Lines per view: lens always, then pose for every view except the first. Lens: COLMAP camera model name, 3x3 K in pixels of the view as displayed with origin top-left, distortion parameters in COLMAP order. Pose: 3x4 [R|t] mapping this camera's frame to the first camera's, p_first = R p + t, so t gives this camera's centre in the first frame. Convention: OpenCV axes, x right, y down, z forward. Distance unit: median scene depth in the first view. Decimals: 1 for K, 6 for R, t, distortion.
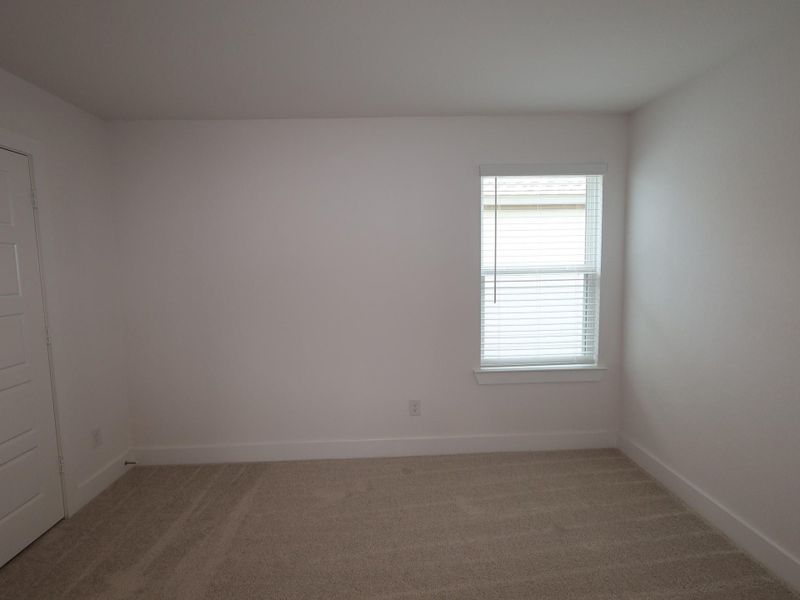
lens RADIAL K [[417.9, 0, 419.1], [0, 417.9, 306.6], [0, 0, 1]] dist [0.001201, -0.000538]
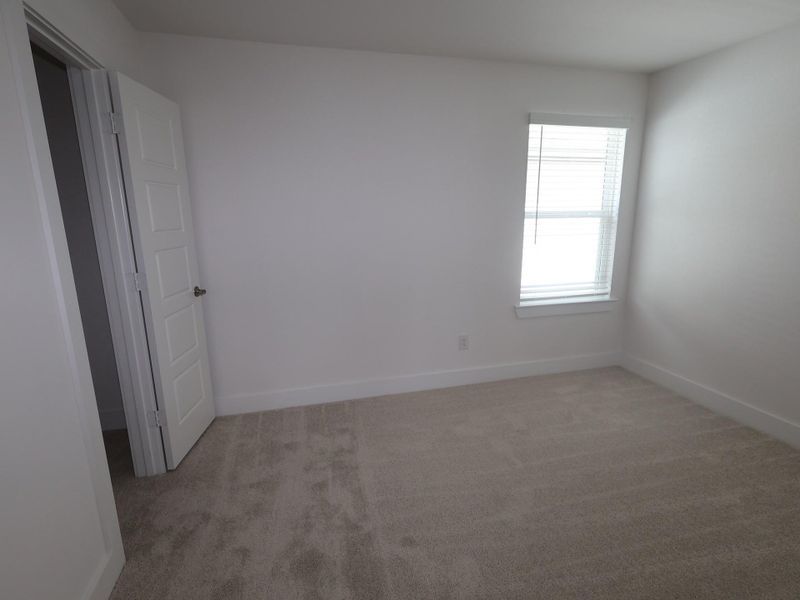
lens RADIAL K [[417.9, 0, 400.2], [0, 417.9, 304.3], [0, 0, 1]] dist [0.001201, -0.000538]
pose [[0.973797, -0.039984, 0.223877, -0.418164], [0.013346, 0.992774, 0.119258, 0.012217], [-0.227027, -0.113146, 0.967293, -0.003387]]
